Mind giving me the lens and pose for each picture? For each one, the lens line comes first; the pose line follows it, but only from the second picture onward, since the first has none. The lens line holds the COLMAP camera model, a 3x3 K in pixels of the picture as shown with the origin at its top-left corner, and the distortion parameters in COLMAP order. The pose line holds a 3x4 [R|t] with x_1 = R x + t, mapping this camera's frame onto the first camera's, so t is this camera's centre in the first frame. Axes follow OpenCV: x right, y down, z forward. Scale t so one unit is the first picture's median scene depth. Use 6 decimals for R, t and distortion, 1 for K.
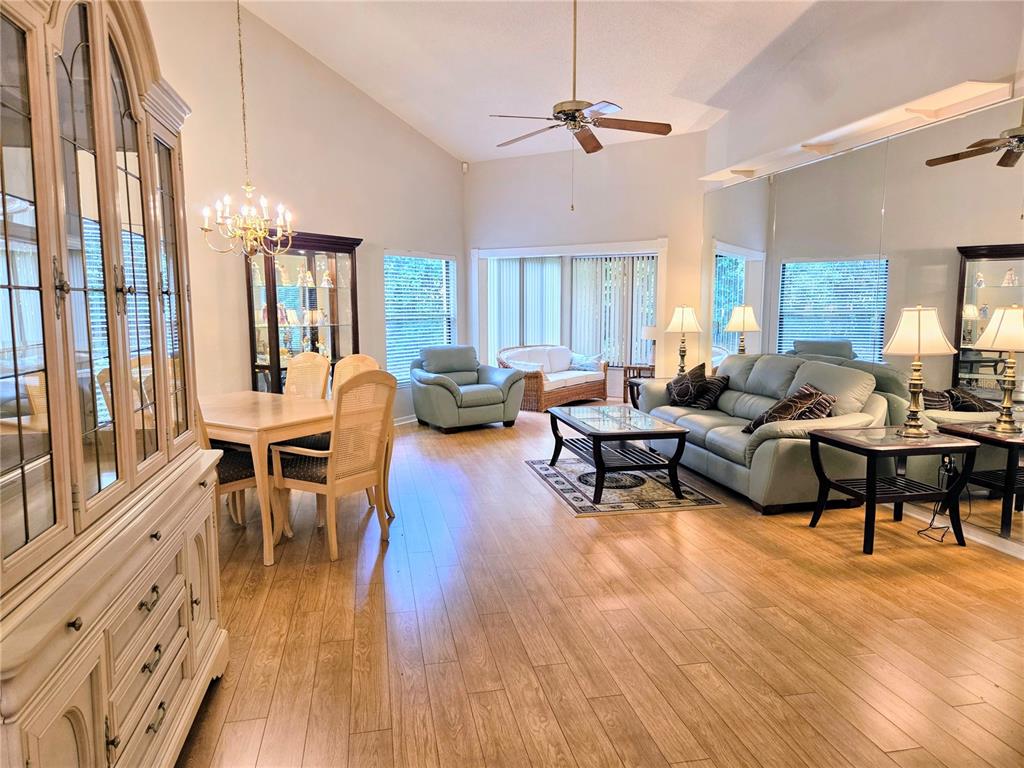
lens RADIAL K [[685.4, 0, 512.4], [0, 685.4, 386.7], [0, 0, 1]] dist [0.071935, -0.065866]
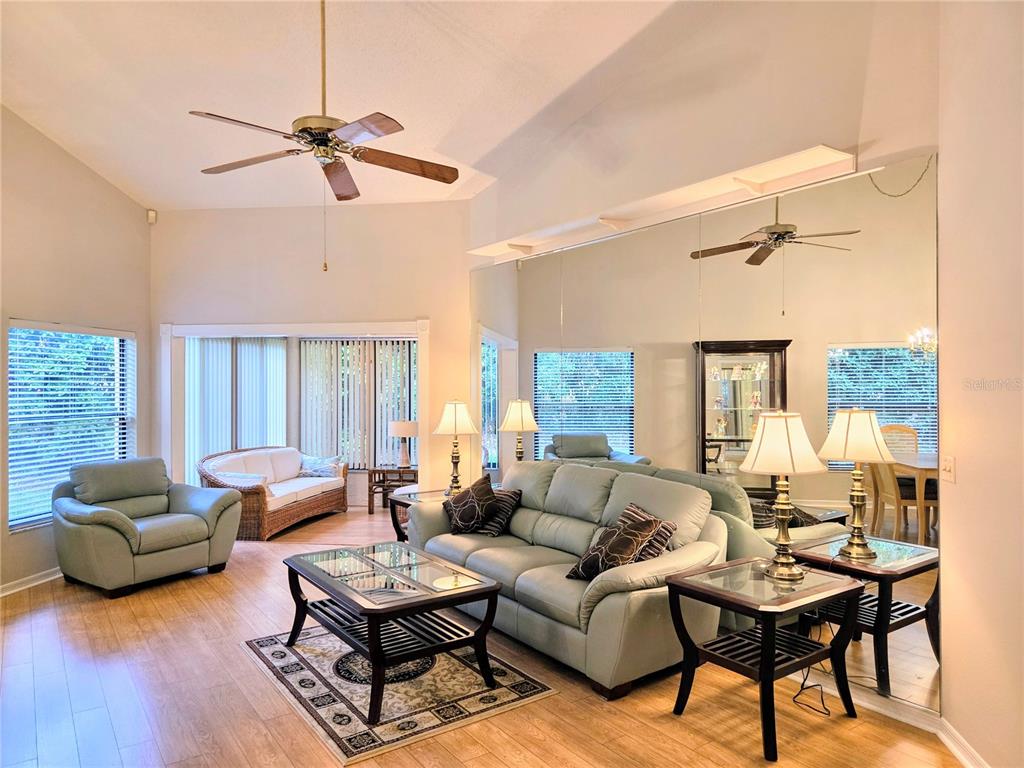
lens RADIAL K [[685.4, 0, 512.4], [0, 685.4, 386.7], [0, 0, 1]] dist [0.071935, -0.065866]
pose [[0.919326, 0.001446, 0.393495, -0.009483], [0.046471, 0.992597, -0.112217, -0.047400], [-0.390744, 0.121450, 0.912452, 0.269097]]
